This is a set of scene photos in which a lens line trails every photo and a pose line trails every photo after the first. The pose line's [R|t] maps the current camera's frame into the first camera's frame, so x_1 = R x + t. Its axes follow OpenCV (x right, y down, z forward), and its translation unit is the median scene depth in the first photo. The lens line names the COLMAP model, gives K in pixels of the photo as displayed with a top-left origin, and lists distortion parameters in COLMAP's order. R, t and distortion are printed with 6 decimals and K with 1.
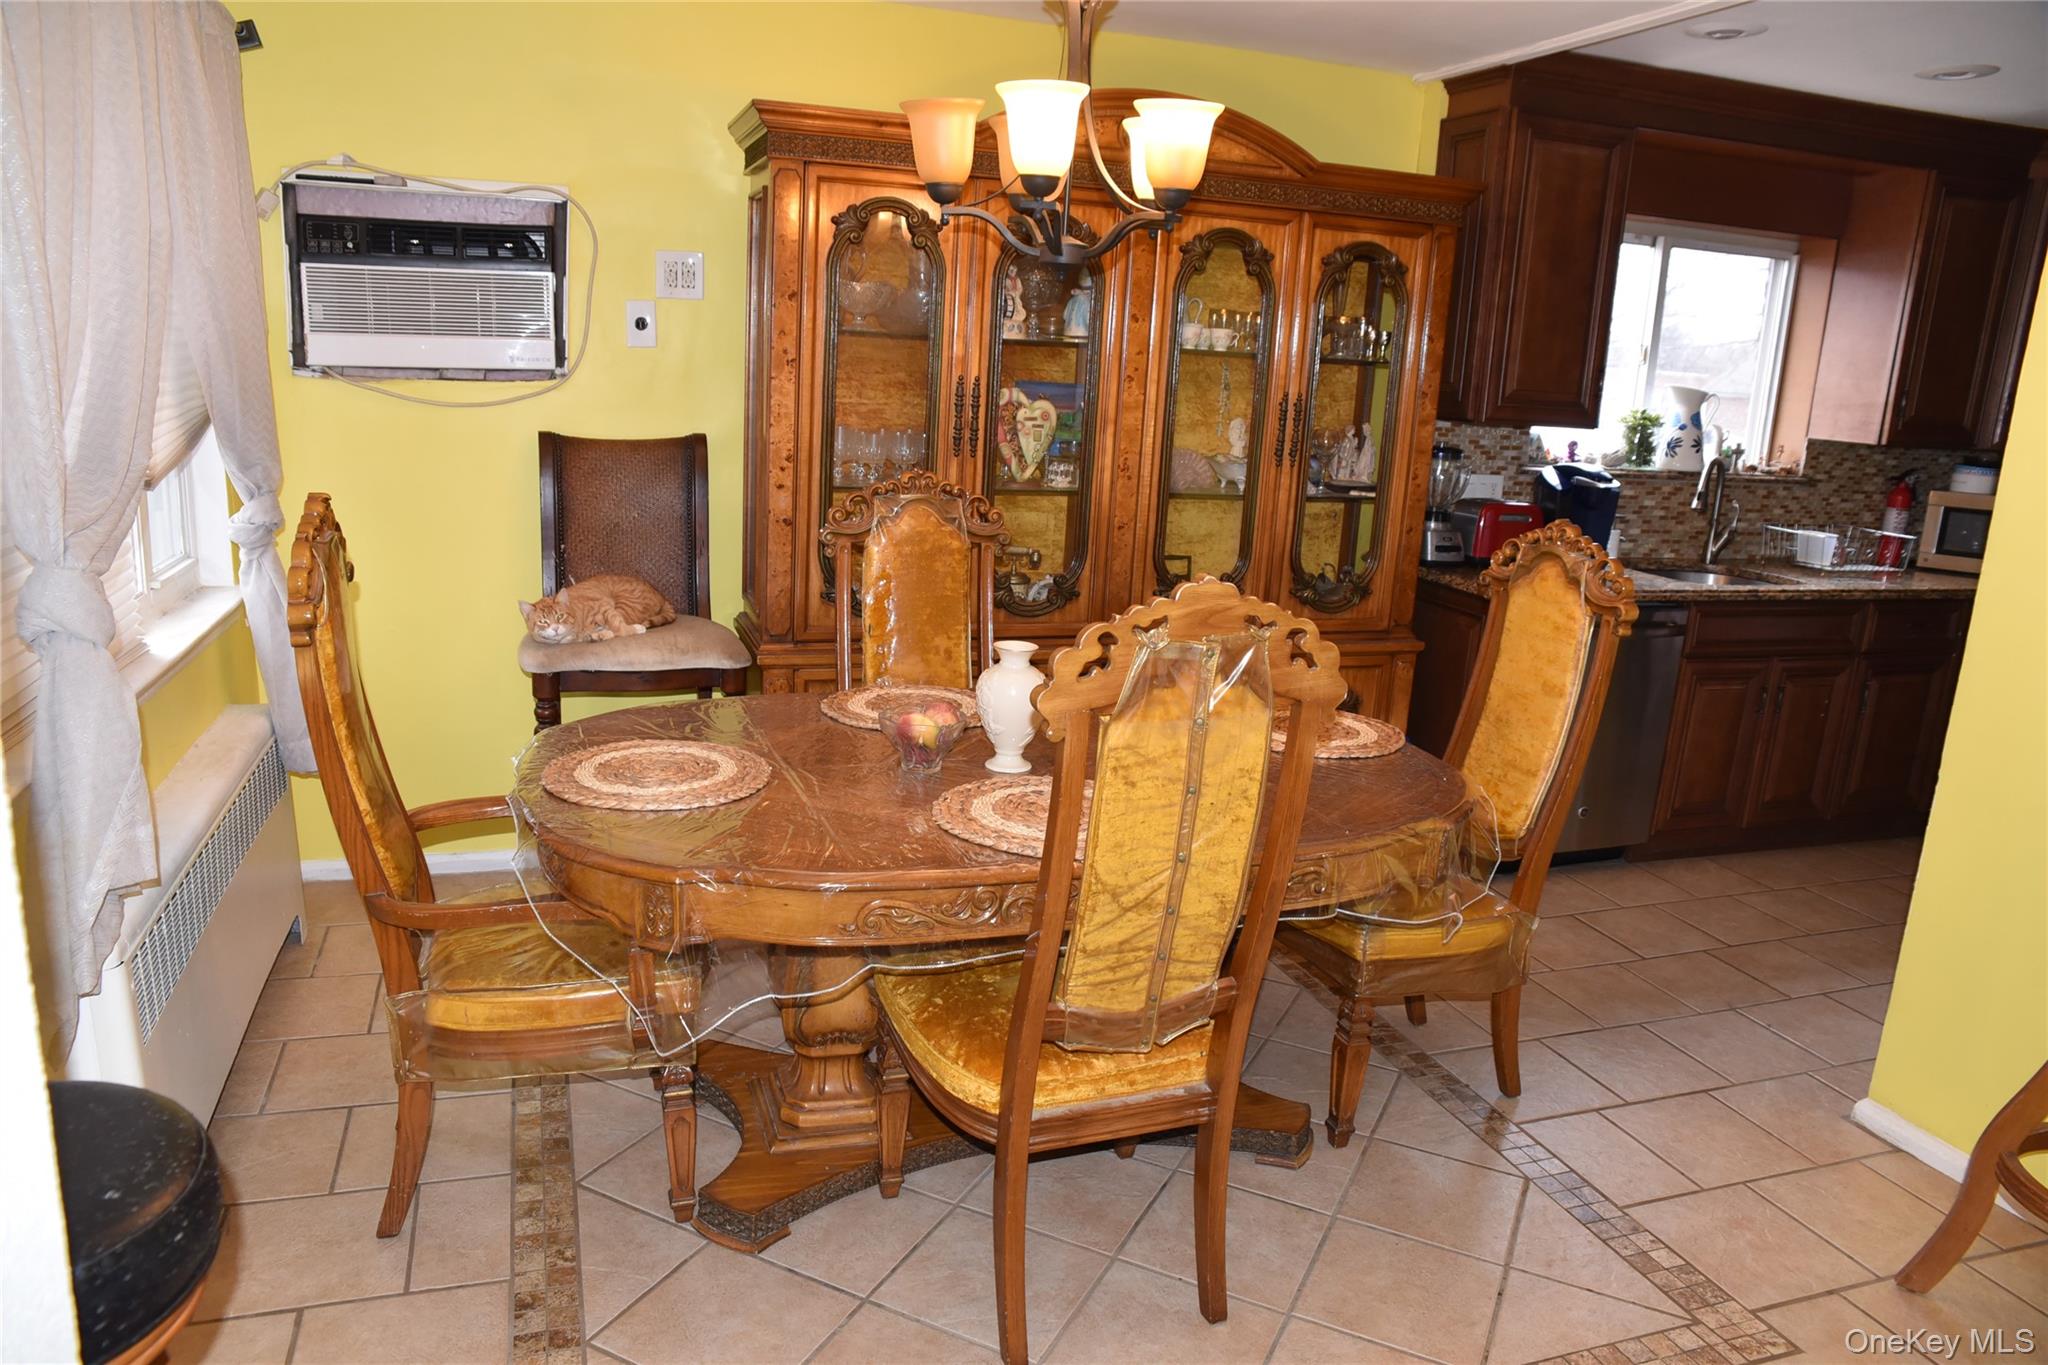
lens RADIAL K [[1393.3, 0, 1021.9], [0, 1393.3, 687.7], [0, 0, 1]] dist [-0.121018, 0.100811]
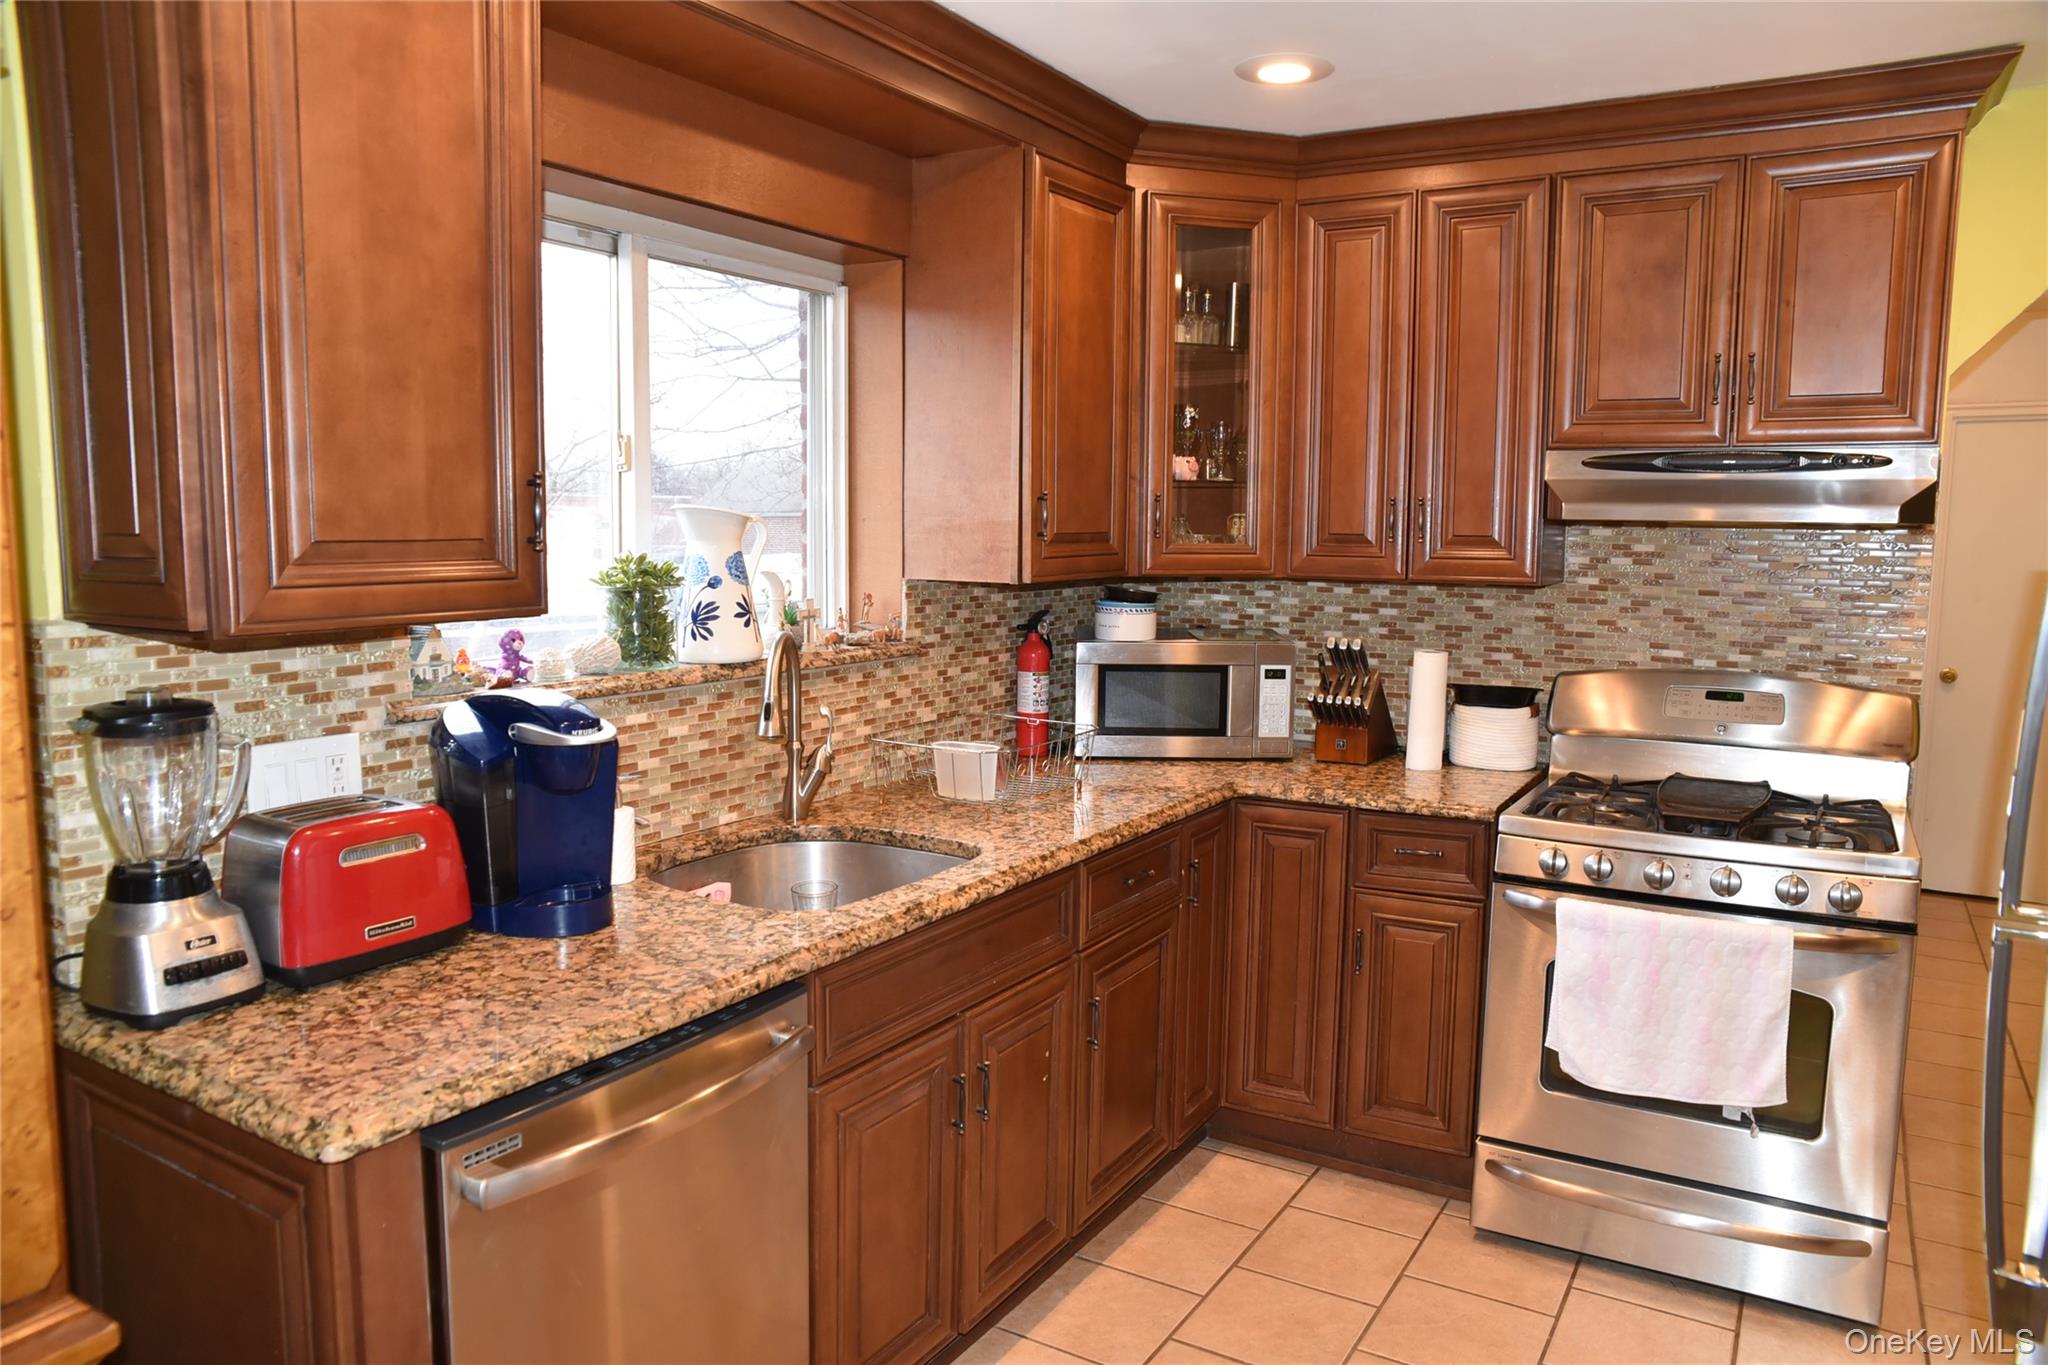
lens RADIAL K [[1393.3, 0, 1021.9], [0, 1393.3, 687.7], [0, 0, 1]] dist [-0.121018, 0.100811]
pose [[0.766043, -0.117955, 0.631875, 0.231453], [0.175673, 0.984013, -0.029285, -0.114136], [-0.618319, 0.133437, 0.774517, 0.512061]]
